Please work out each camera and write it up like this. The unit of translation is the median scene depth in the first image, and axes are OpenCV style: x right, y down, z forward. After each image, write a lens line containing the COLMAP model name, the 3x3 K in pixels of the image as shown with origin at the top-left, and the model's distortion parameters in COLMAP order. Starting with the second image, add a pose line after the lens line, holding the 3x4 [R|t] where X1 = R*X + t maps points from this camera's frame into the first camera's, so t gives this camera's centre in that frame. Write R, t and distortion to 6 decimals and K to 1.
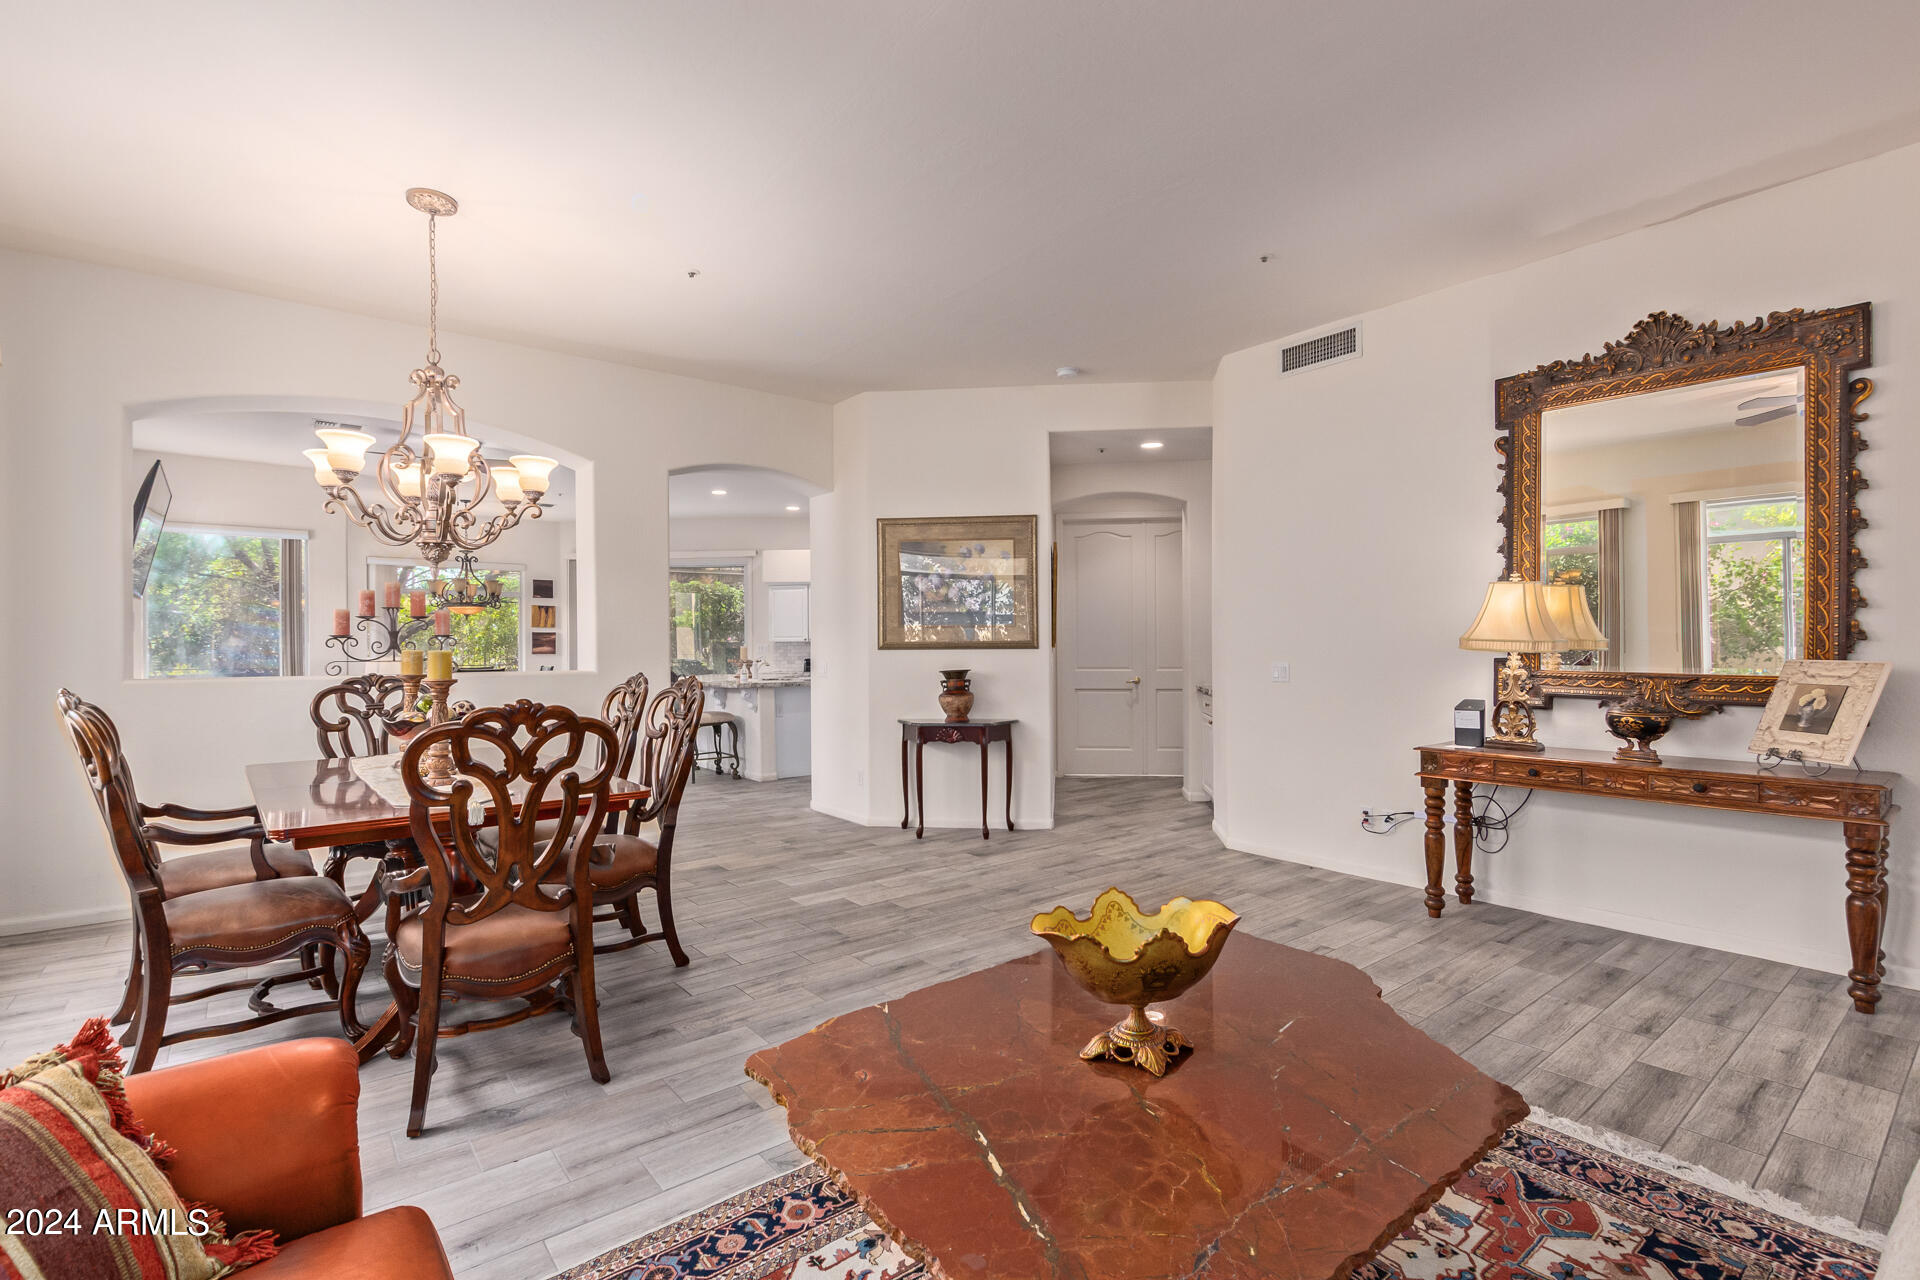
lens RADIAL K [[876.4, 0, 960.3], [0, 876.4, 642.9], [0, 0, 1]] dist [0.007775, -0.004251]
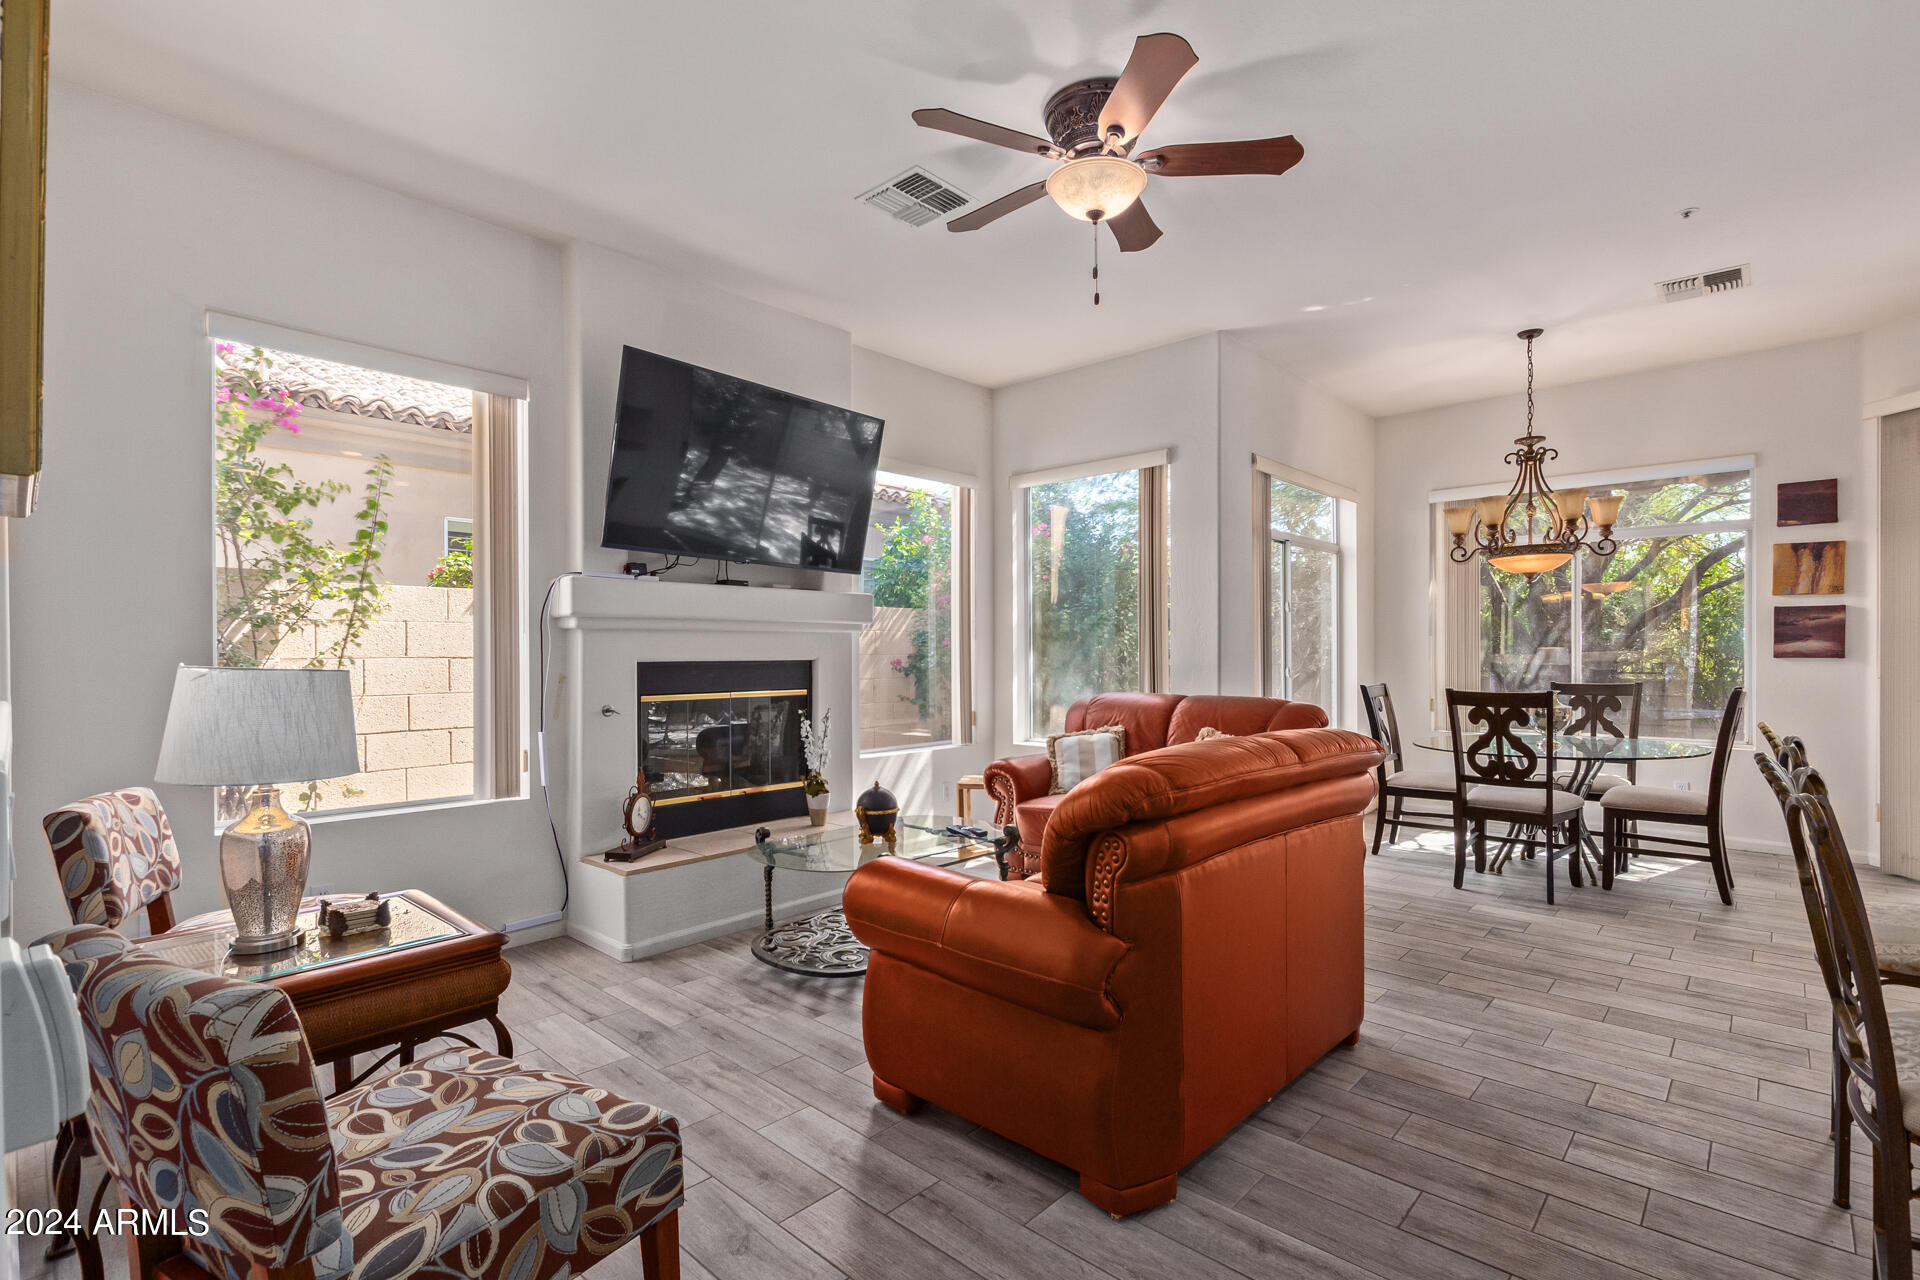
lens RADIAL K [[876.4, 0, 954.8], [0, 876.4, 649.1], [0, 0, 1]] dist [0.007775, -0.004251]
pose [[0.146206, -0.000602, -0.989254, -0.342500], [0.007134, 0.999974, 0.000446, 0.014839], [0.989228, -0.007122, 0.146206, 1.536310]]
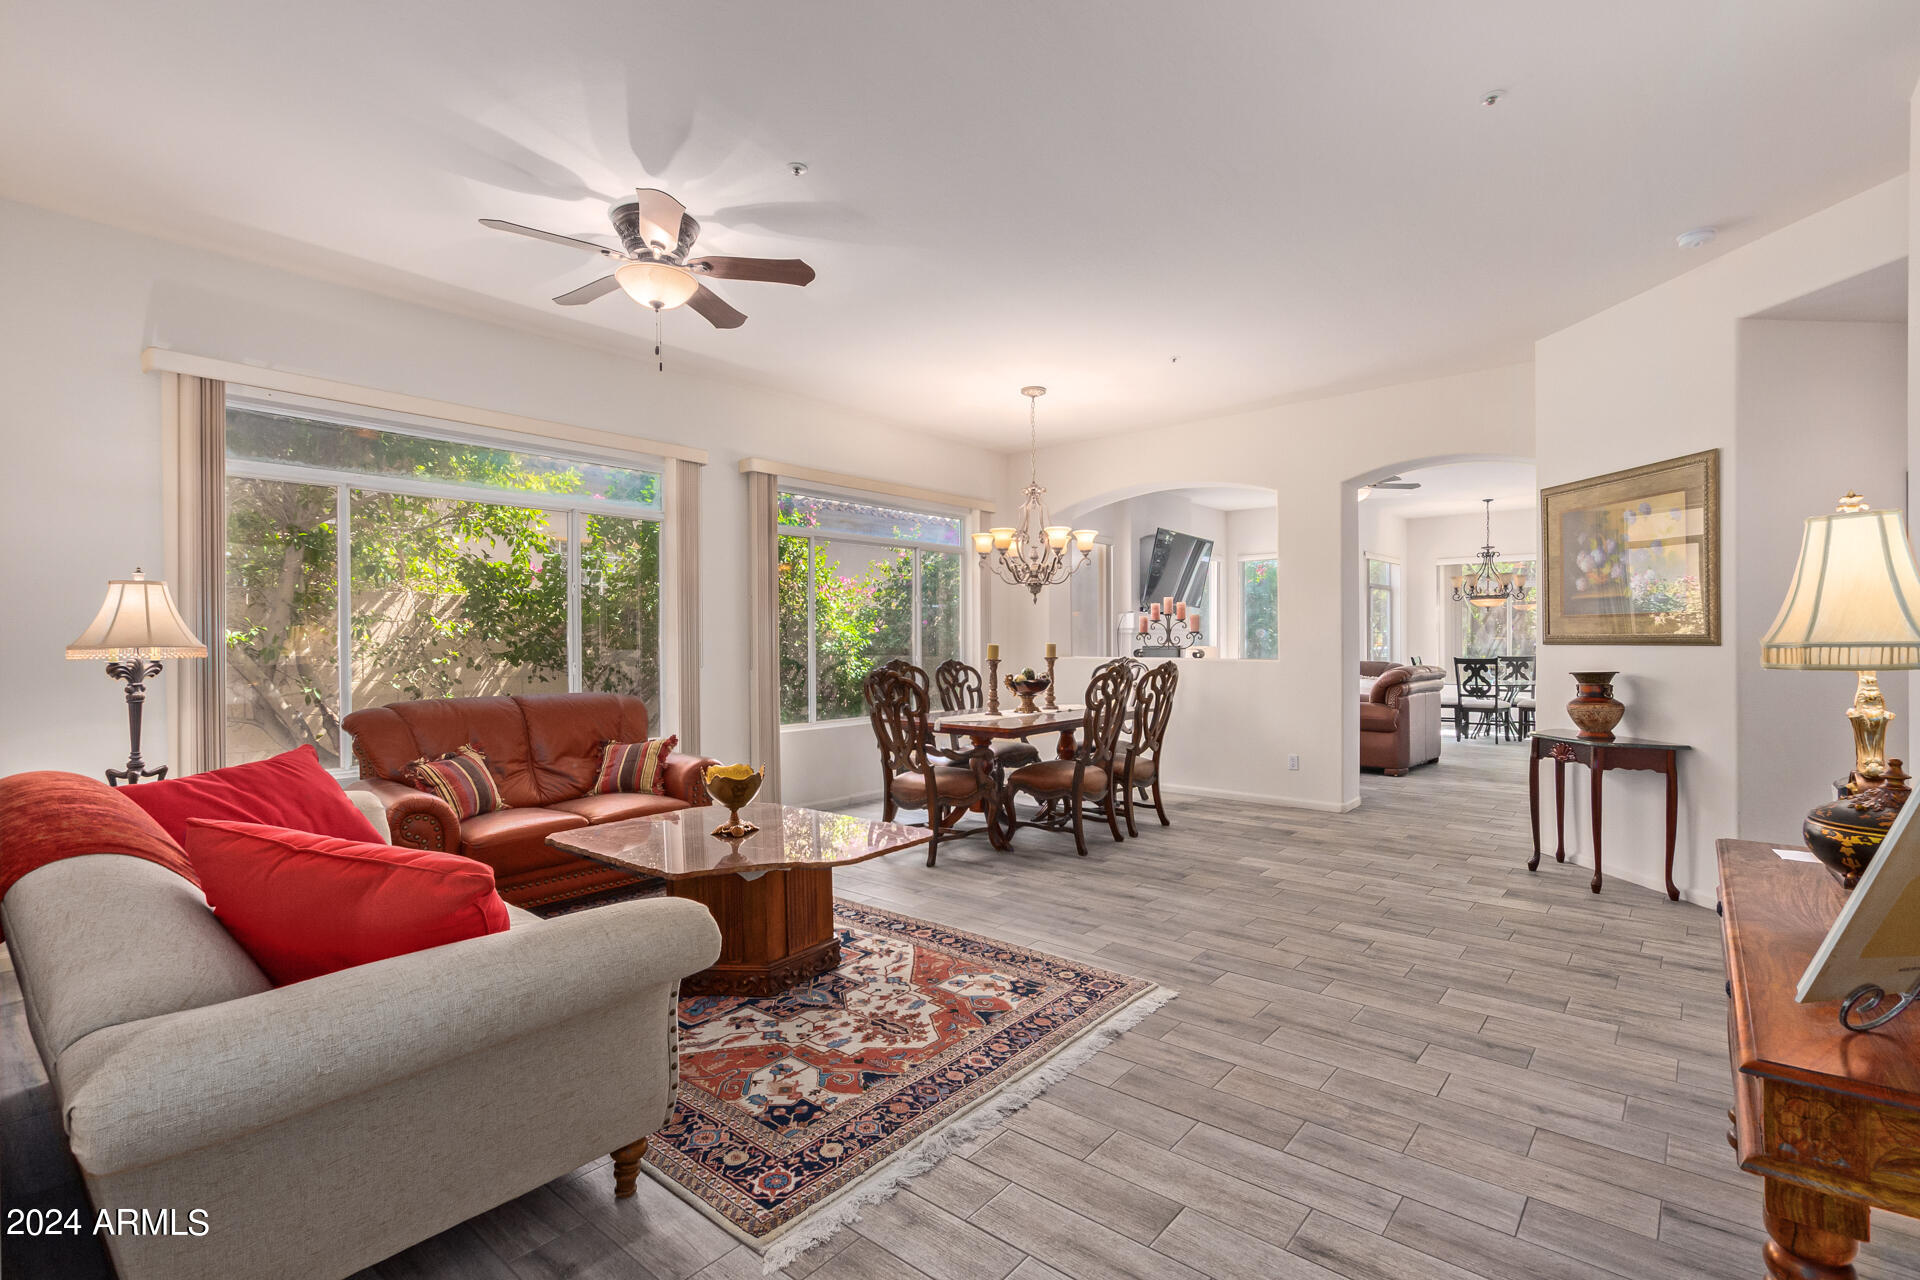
lens RADIAL K [[876.4, 0, 962.8], [0, 876.4, 638.1], [0, 0, 1]] dist [0.007775, -0.004251]
pose [[0.192873, 0.001351, -0.981223, 0.894400], [0.009589, 0.999949, 0.003262, -0.008941], [0.981177, -0.010038, 0.192850, 0.410863]]
